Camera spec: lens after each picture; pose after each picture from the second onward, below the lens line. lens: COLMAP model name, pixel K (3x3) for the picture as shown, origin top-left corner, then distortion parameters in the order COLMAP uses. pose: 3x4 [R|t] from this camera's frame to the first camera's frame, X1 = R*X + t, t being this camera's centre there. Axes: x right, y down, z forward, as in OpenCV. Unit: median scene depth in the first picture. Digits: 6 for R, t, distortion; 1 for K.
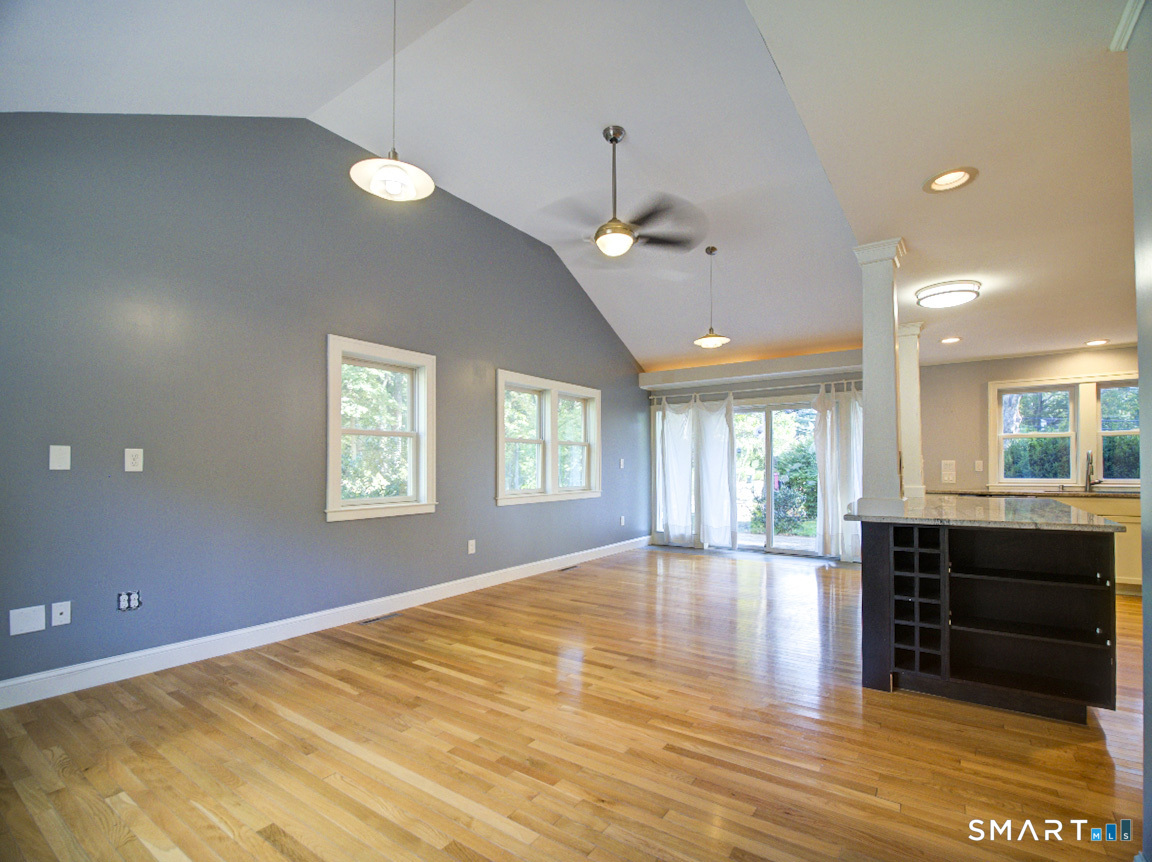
lens RADIAL K [[535.9, 0, 568.8], [0, 535.9, 457.3], [0, 0, 1]] dist [-0.011960, -0.002485]
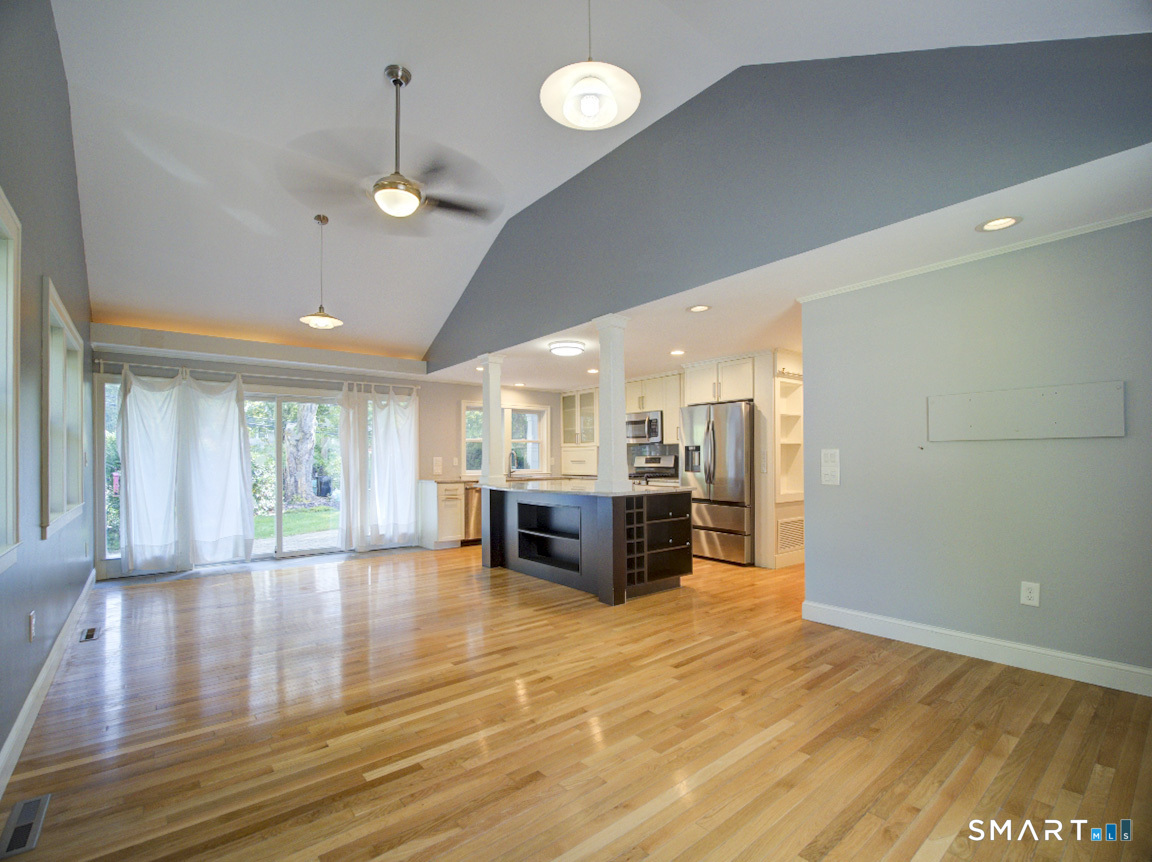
lens RADIAL K [[535.9, 0, 585.1], [0, 535.9, 456.0], [0, 0, 1]] dist [-0.011960, -0.002485]
pose [[0.257335, 0.007238, 0.966295, -0.504110], [-0.008612, 0.999949, -0.005197, 0.007610], [-0.966284, -0.006984, 0.257384, 0.371046]]
